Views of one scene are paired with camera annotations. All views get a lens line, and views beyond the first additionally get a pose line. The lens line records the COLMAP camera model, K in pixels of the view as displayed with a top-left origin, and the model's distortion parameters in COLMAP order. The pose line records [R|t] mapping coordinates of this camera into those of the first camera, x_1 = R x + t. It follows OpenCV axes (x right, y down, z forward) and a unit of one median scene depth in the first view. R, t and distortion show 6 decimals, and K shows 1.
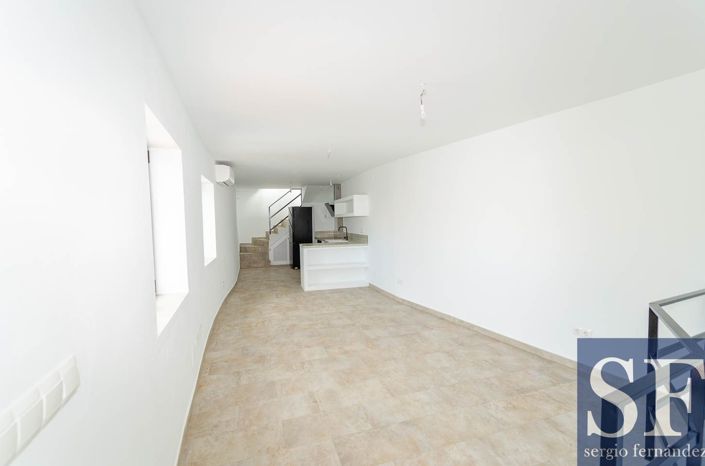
lens RADIAL K [[309.8, 0, 352.5], [0, 309.8, 233.0], [0, 0, 1]] dist [0.002277, 0.000247]
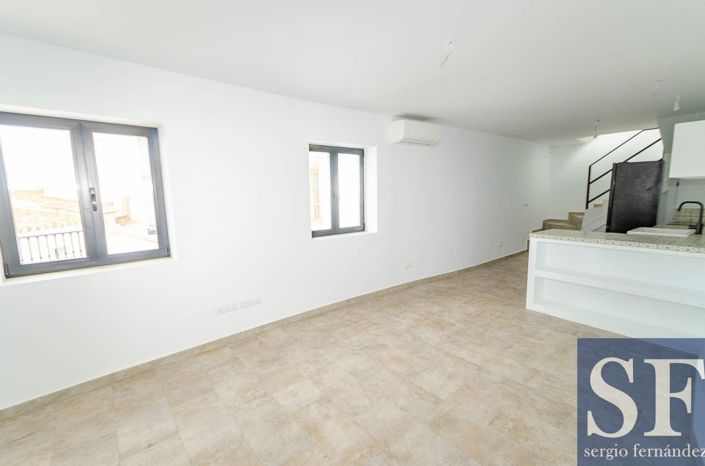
lens RADIAL K [[309.8, 0, 352.5], [0, 309.8, 233.0], [0, 0, 1]] dist [0.002277, 0.000247]
pose [[0.343883, 0.125967, -0.930525, 0.457956], [-0.026213, 0.991863, 0.124583, -0.035183], [0.938647, -0.018451, 0.344387, 0.844538]]
